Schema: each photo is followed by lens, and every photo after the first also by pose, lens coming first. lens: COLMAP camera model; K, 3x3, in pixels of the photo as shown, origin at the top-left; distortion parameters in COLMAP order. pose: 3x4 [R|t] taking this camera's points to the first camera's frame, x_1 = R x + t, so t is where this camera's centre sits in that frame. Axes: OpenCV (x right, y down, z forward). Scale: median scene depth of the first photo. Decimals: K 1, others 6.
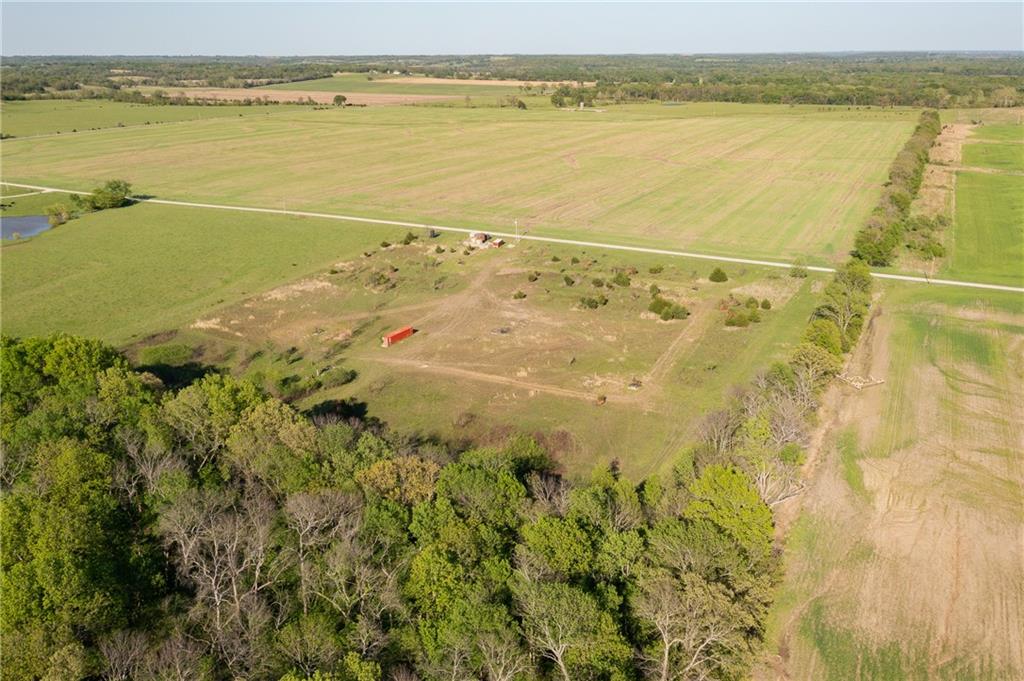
lens RADIAL K [[829.3, 0, 505.5], [0, 829.3, 339.0], [0, 0, 1]] dist [-0.019456, 0.041668]
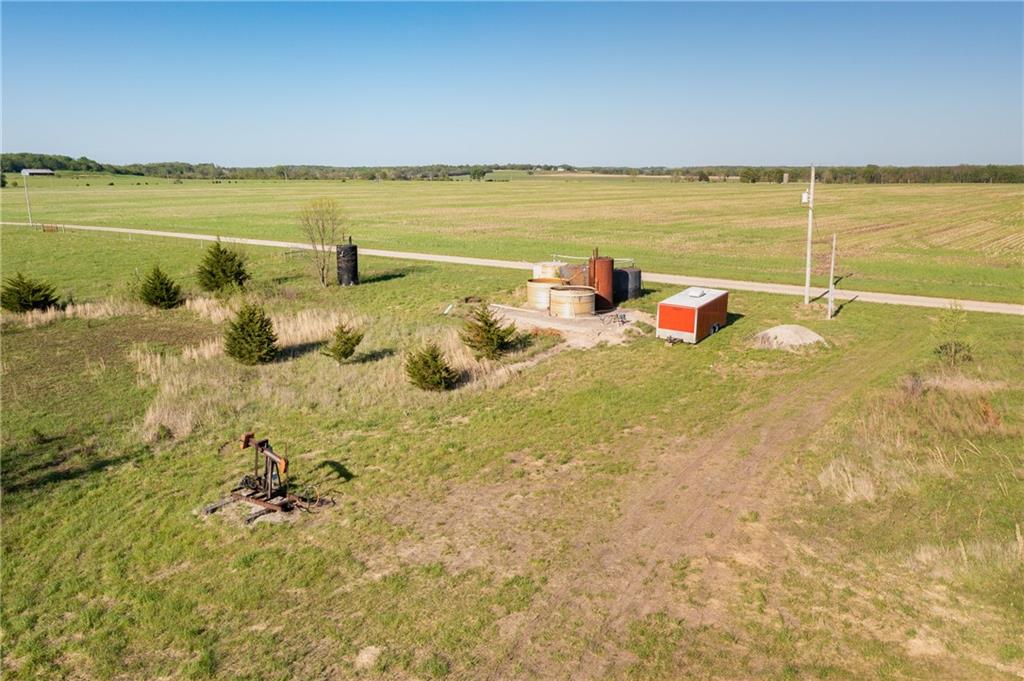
lens RADIAL K [[820.0, 0, 512.1], [0, 820.0, 345.5], [0, 0, 1]] dist [-0.018628, 0.048770]
pose [[0.980751, 0.043482, -0.190360, -0.015617], [-0.067191, 0.990507, -0.119920, -0.108320], [0.183339, 0.130402, 0.974362, 1.018475]]
